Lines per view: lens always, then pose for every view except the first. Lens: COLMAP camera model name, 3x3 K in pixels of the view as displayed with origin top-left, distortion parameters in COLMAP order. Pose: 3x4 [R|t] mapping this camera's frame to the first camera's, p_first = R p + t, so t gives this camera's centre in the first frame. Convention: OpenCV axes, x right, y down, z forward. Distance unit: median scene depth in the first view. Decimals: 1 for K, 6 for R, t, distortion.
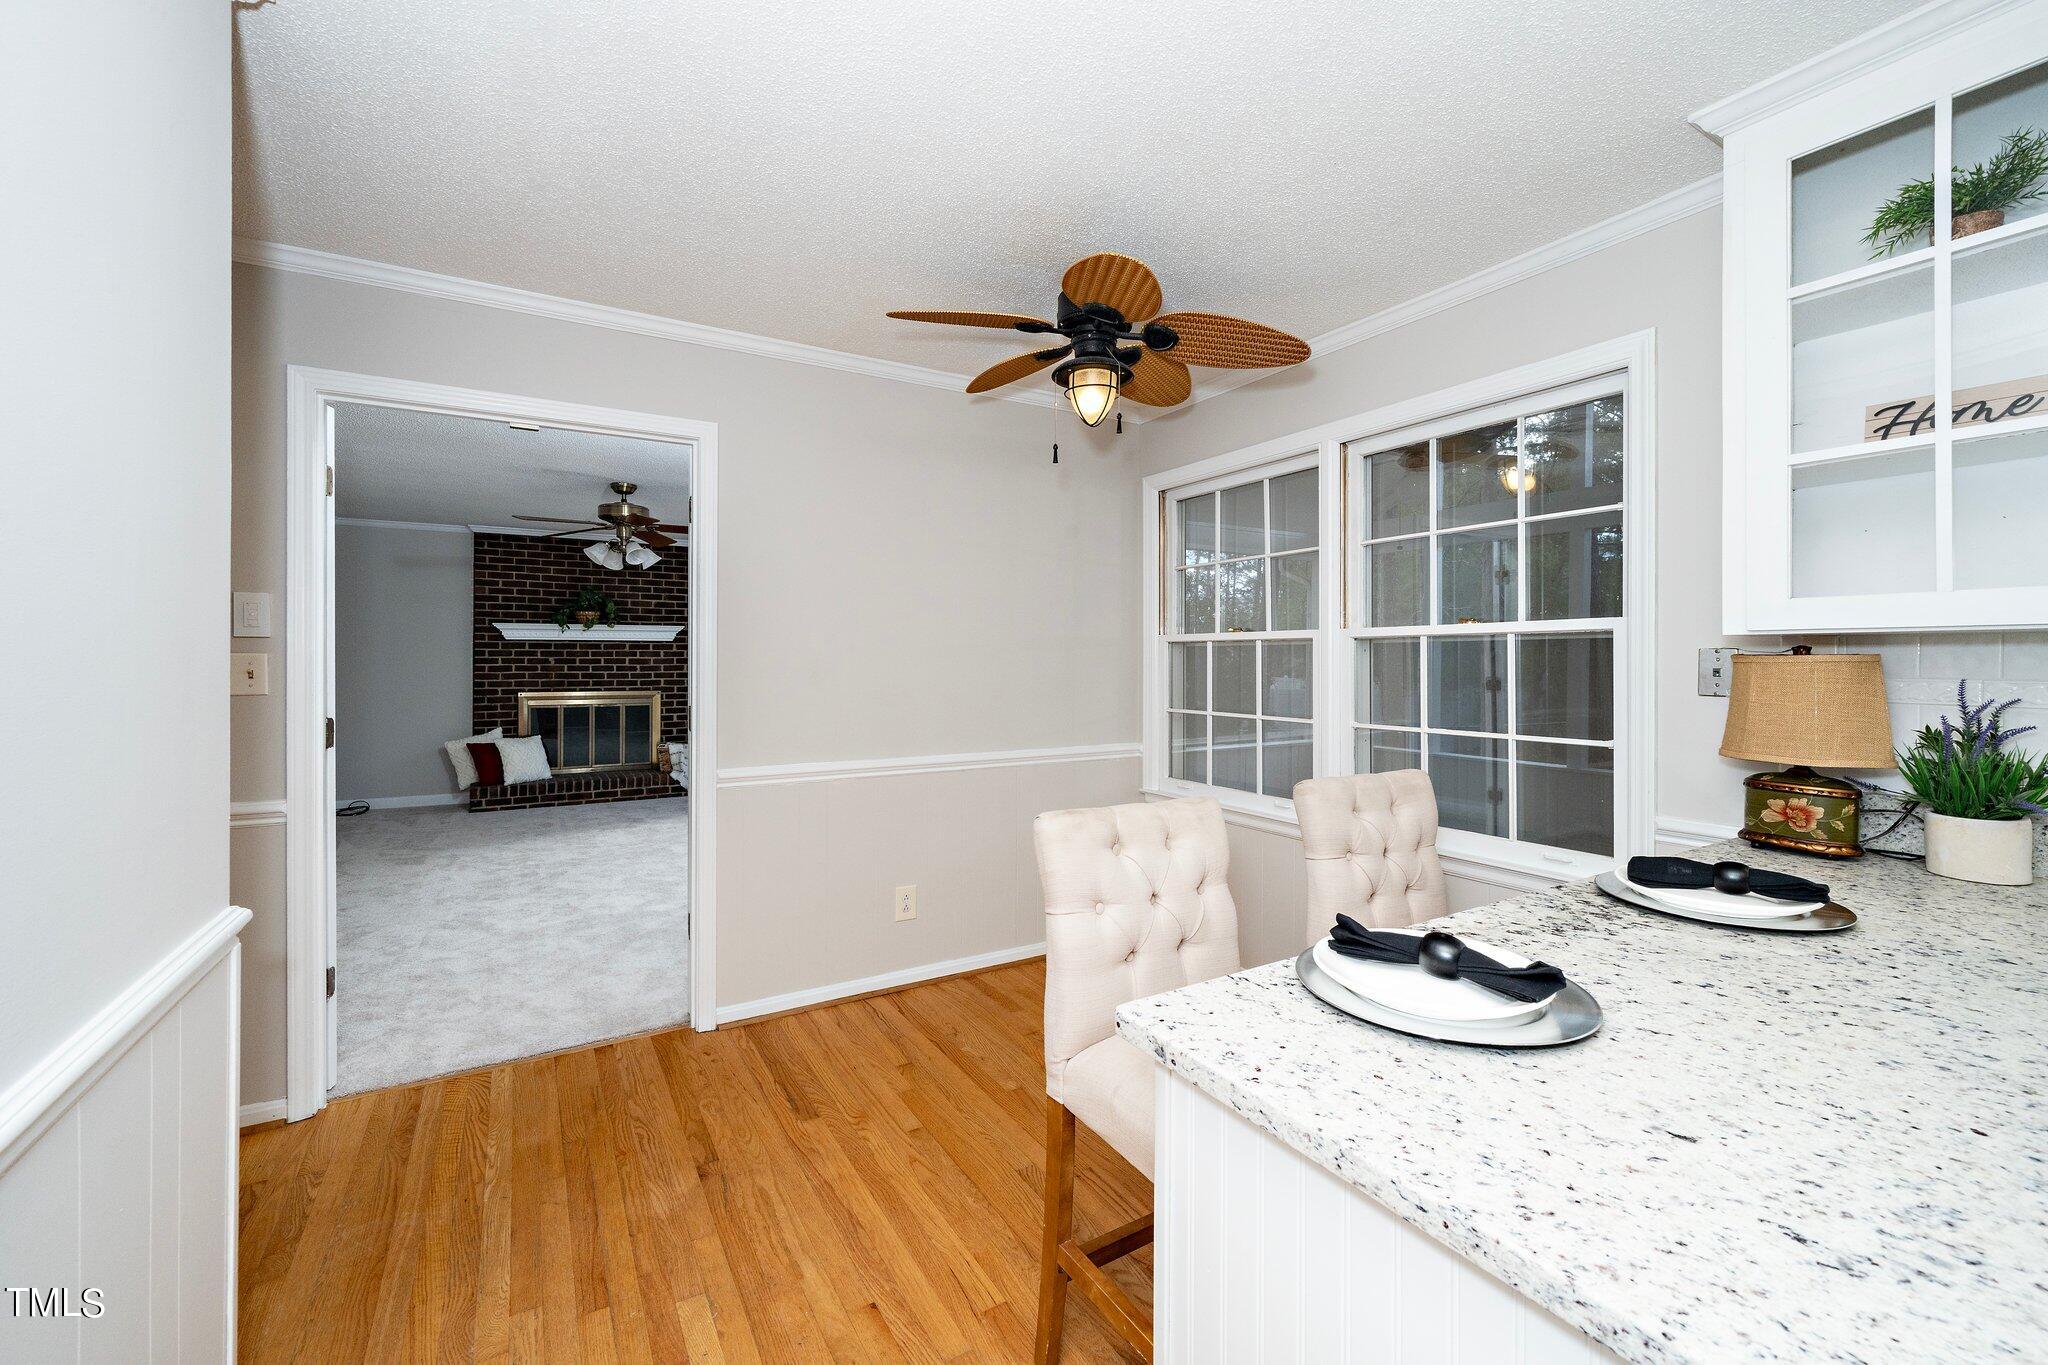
lens RADIAL K [[836.1, 0, 1023.6], [0, 836.1, 666.0], [0, 0, 1]] dist [0.000501, 0.000223]
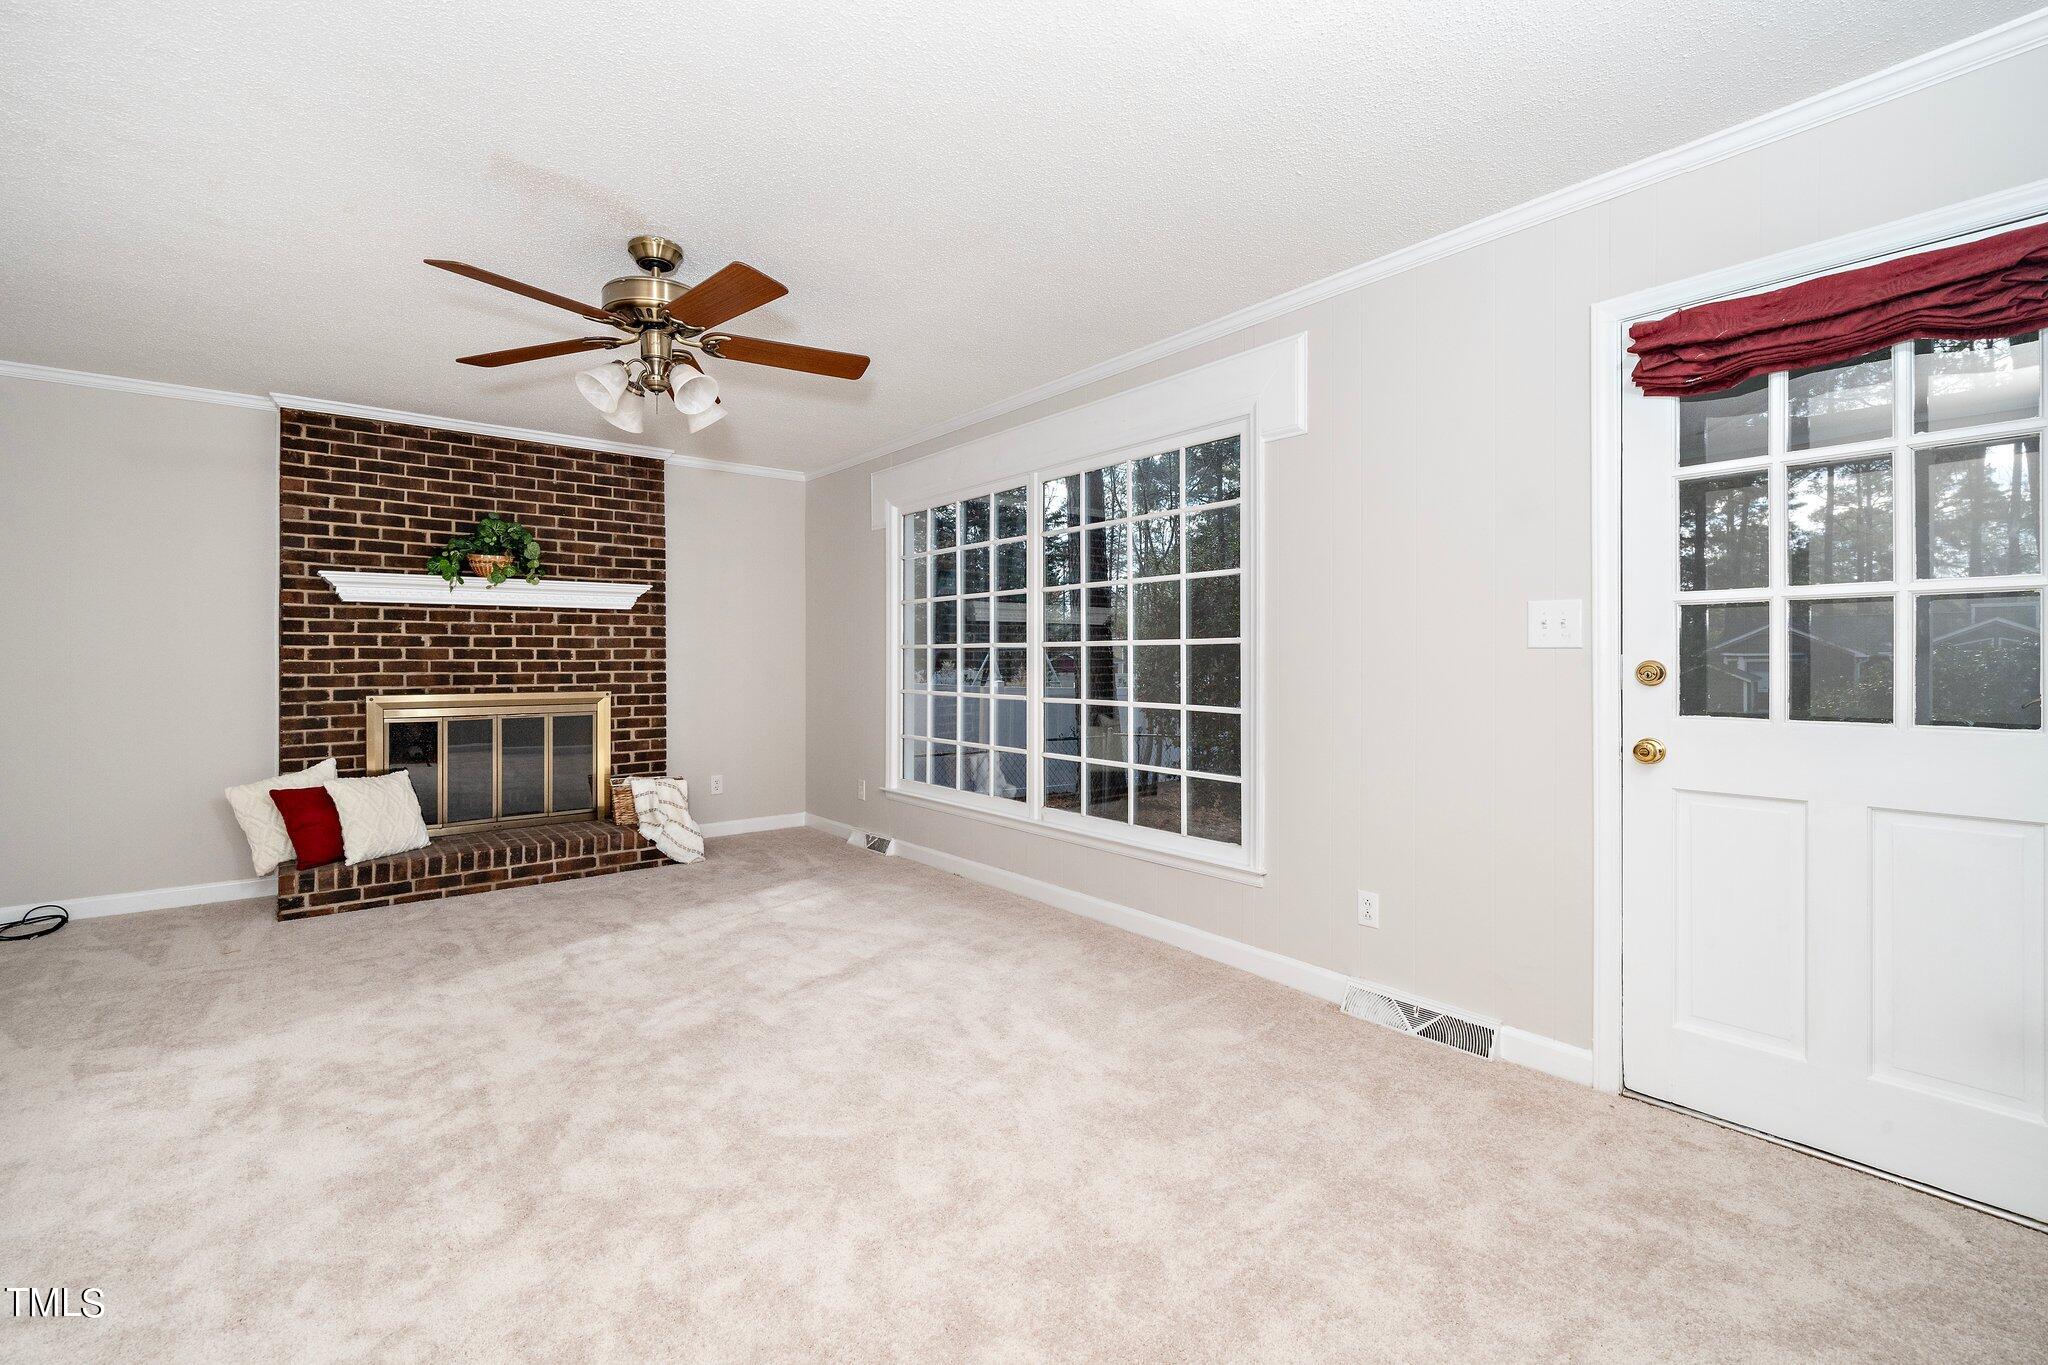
lens RADIAL K [[865.8, 0, 982.4], [0, 865.8, 665.2], [0, 0, 1]] dist [-0.001713, -0.000044]
pose [[0.991553, -0.004304, 0.129630, -0.270664], [0.004196, 0.999991, 0.001106, 0.012086], [-0.129634, -0.000553, 0.991562, 0.370699]]
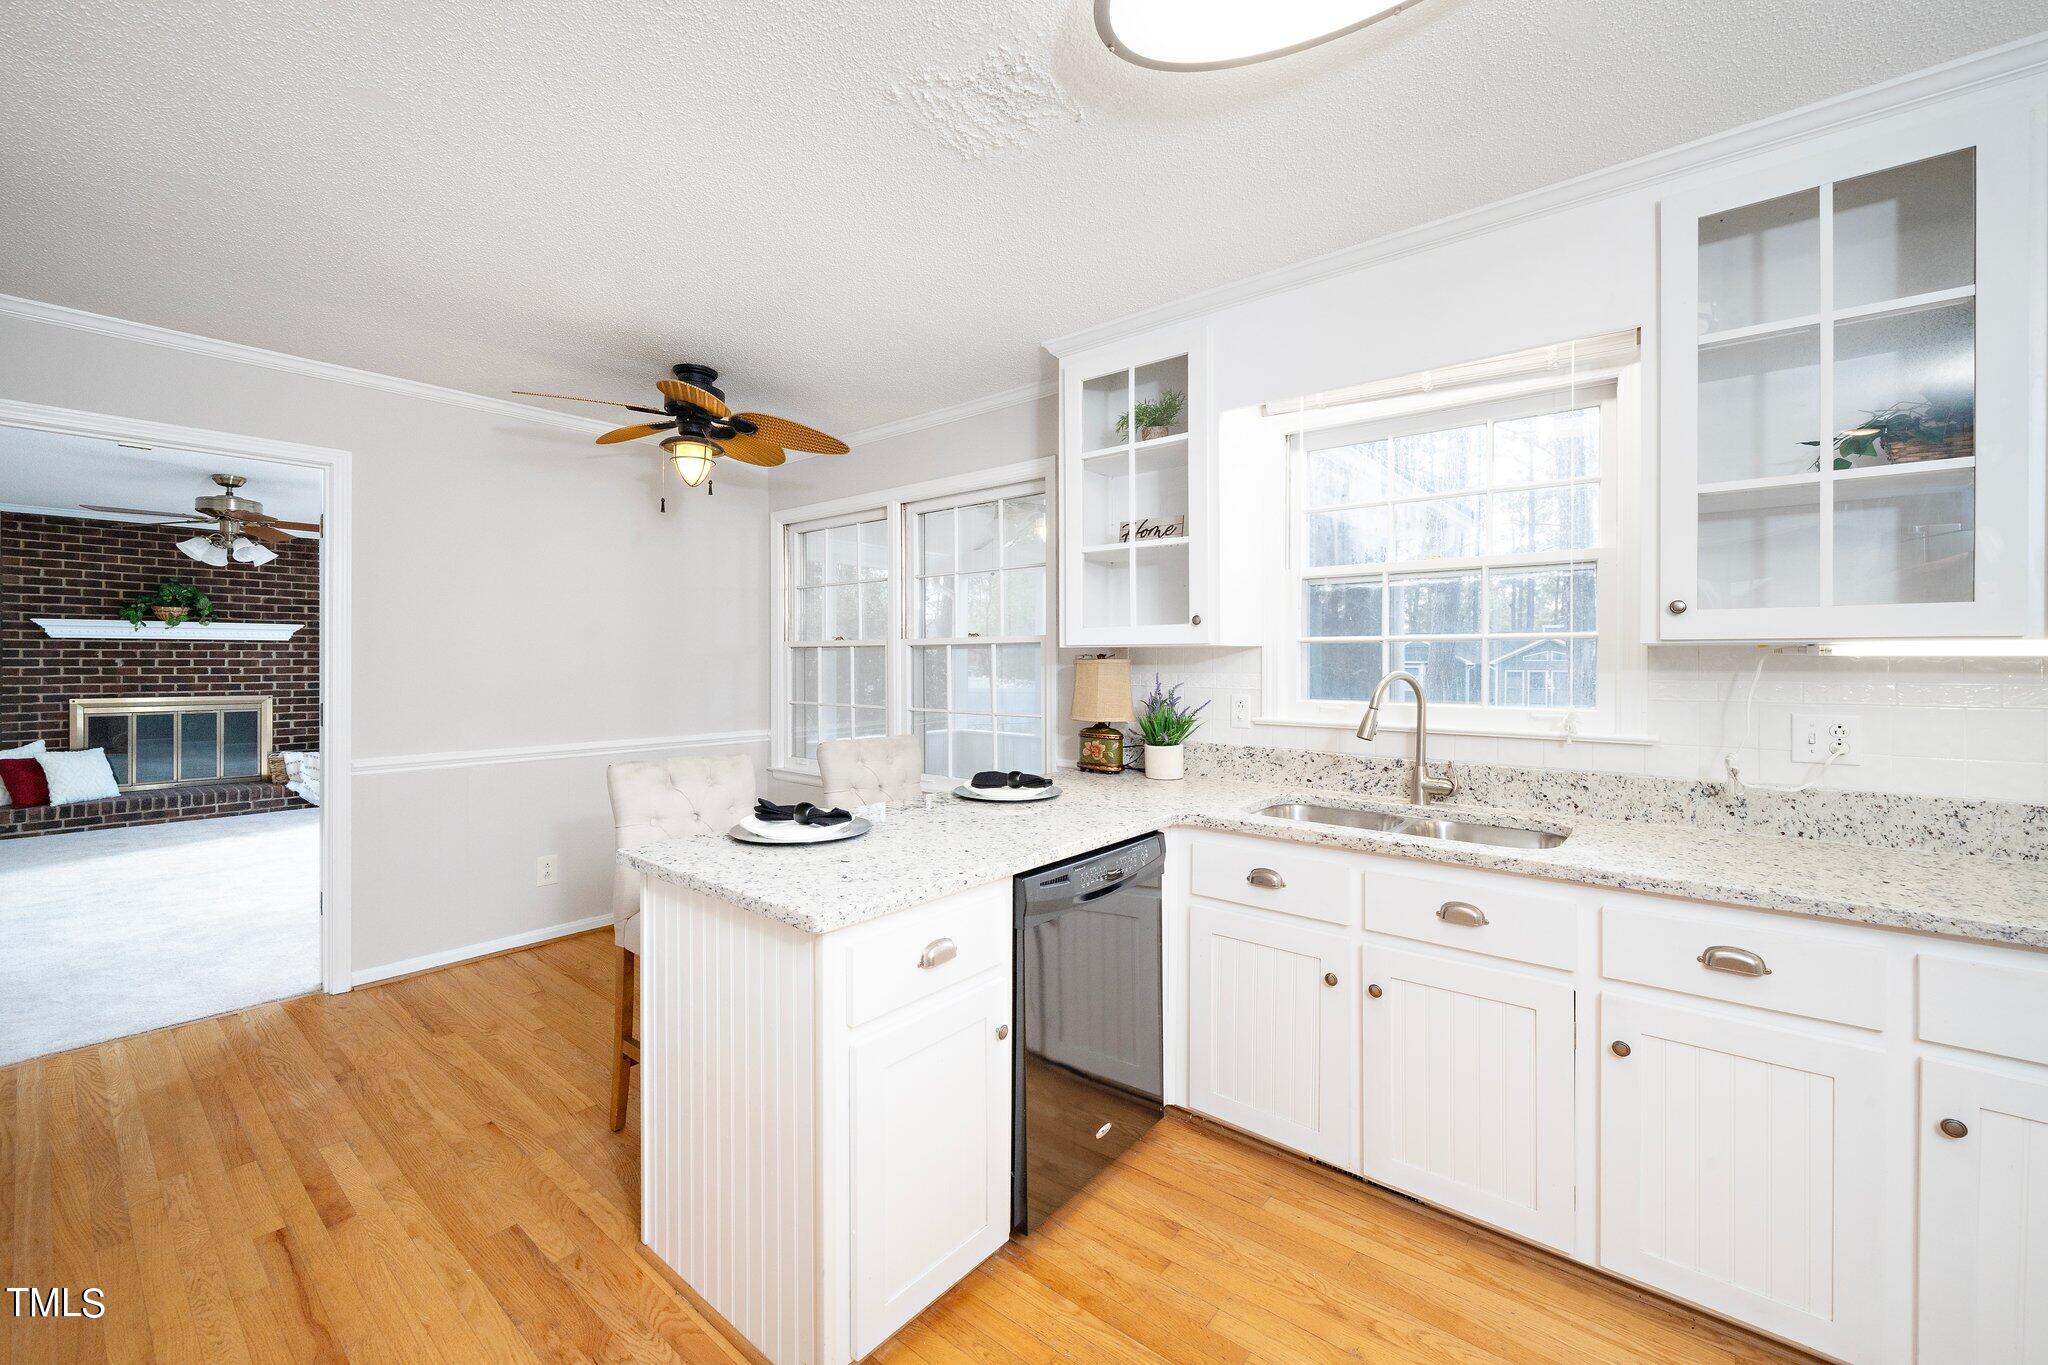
lens RADIAL K [[836.1, 0, 1023.6], [0, 836.1, 666.0], [0, 0, 1]] dist [0.000501, 0.000223]
pose [[0.945723, -0.002194, 0.324966, 0.048647], [0.002500, 0.999997, -0.000526, 0.000397], [-0.324964, 0.001310, 0.945725, -0.141991]]
